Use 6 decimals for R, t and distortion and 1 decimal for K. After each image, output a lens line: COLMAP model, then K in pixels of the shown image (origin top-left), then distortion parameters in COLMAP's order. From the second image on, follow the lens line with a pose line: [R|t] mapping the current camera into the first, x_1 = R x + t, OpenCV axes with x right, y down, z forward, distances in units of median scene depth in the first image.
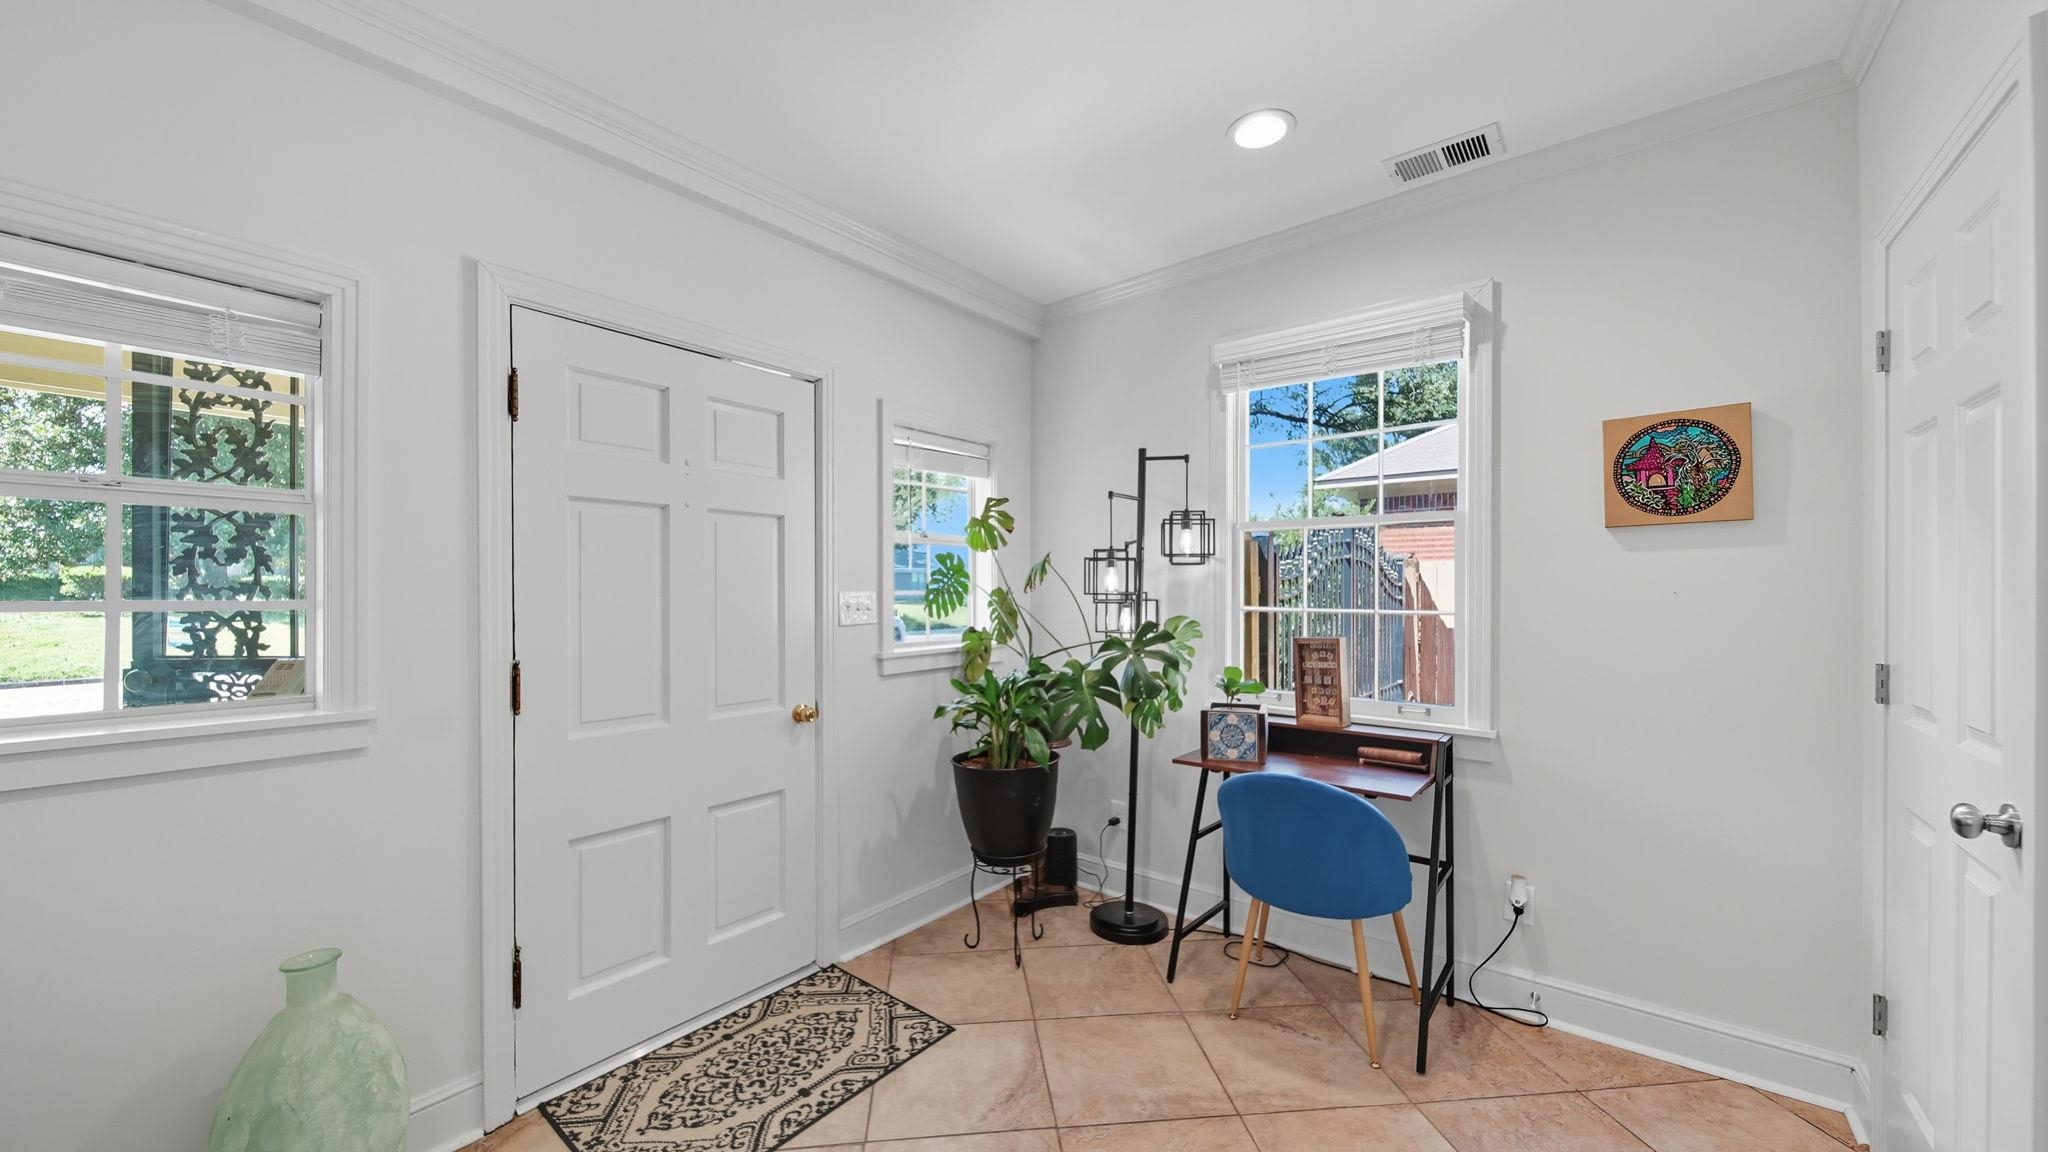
lens RADIAL K [[741.2, 0, 1019.3], [0, 741.2, 590.5], [0, 0, 1]] dist [-0.001597, -0.000216]
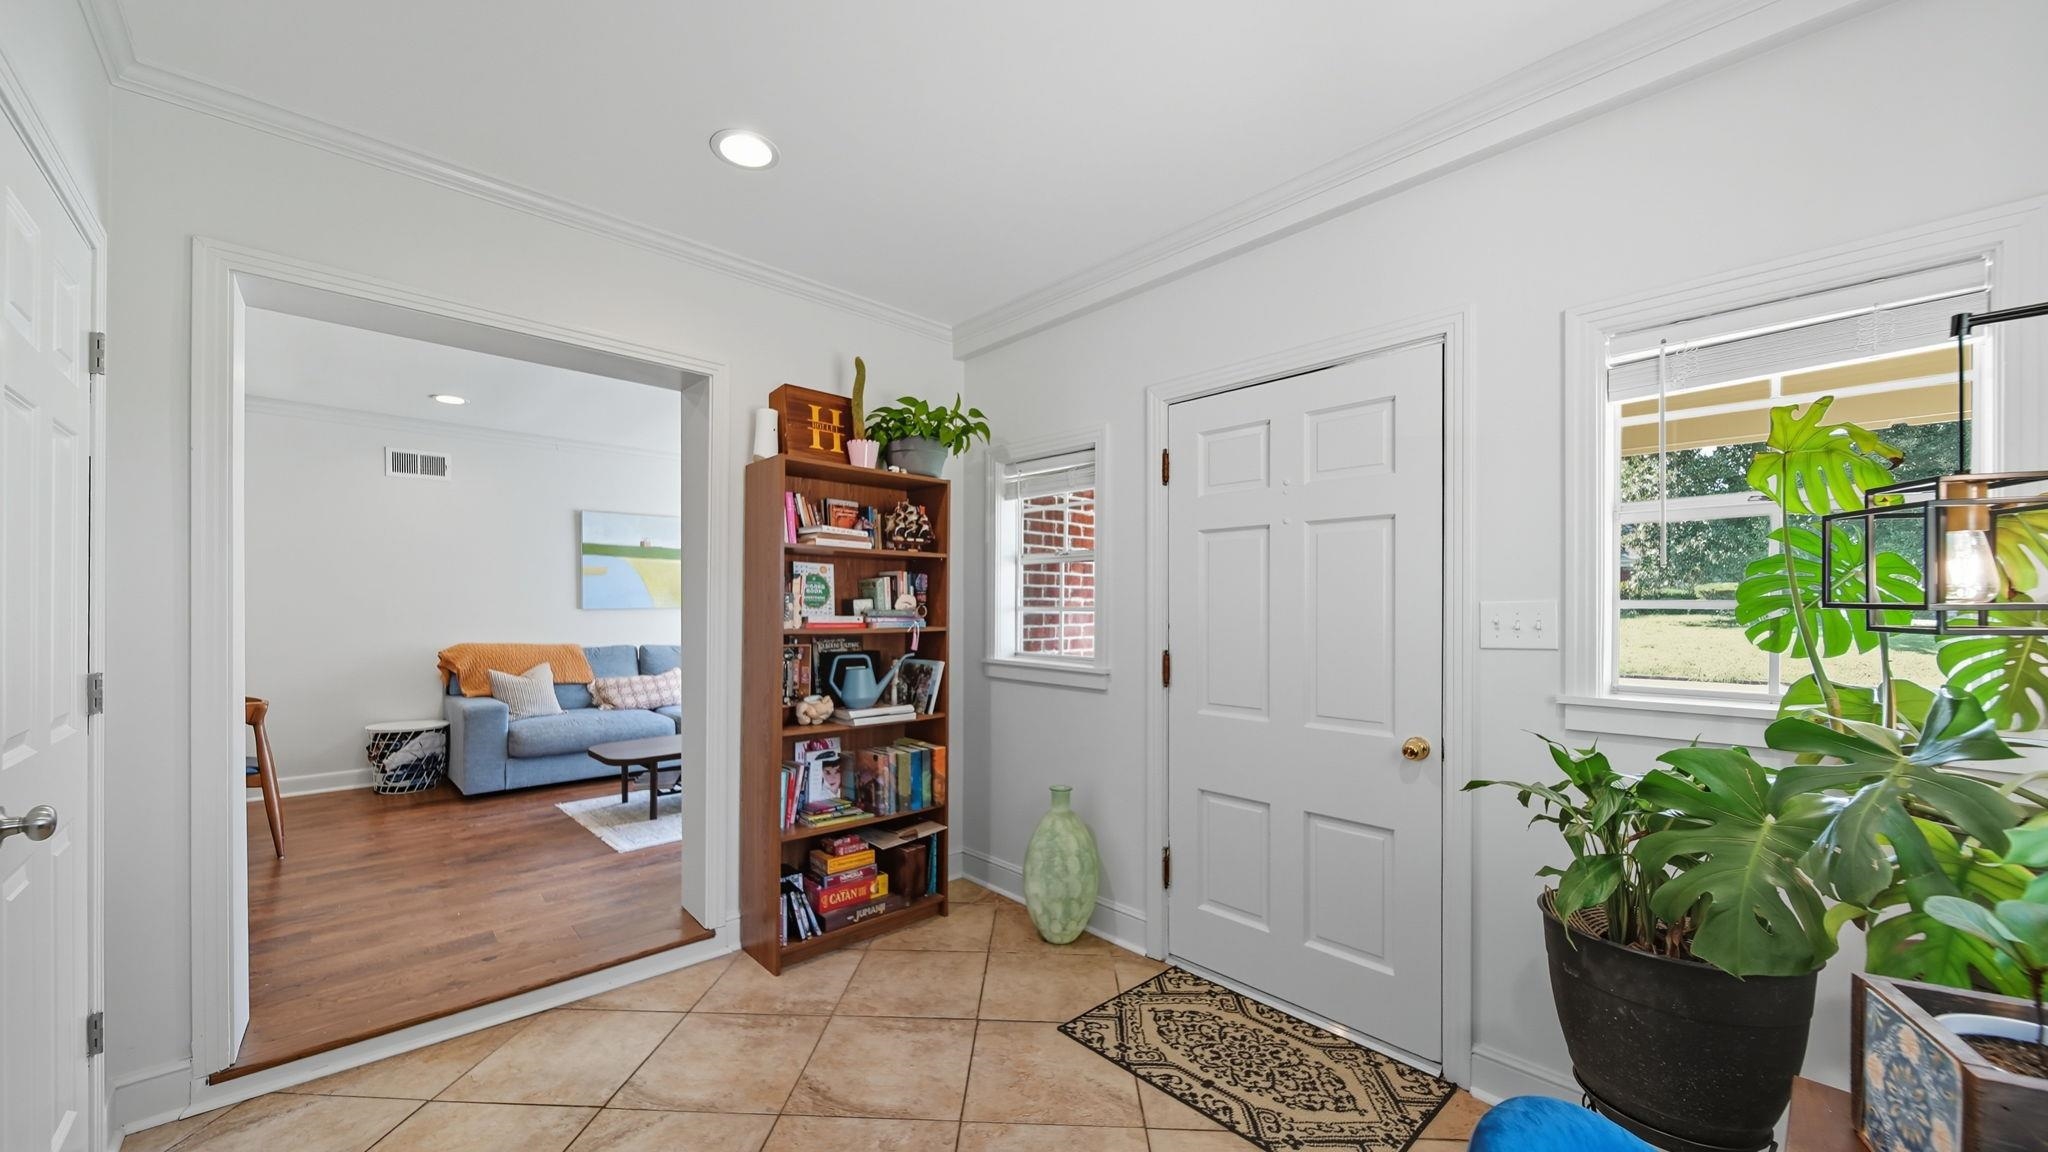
lens RADIAL K [[753.1, 0, 1021.3], [0, 753.1, 609.1], [0, 0, 1]] dist [0.000595, -0.000059]
pose [[-0.143215, 0.007751, -0.989661, 0.732208], [-0.002515, 0.999963, 0.008196, 0.004922], [0.989688, 0.003663, -0.143190, 0.829120]]
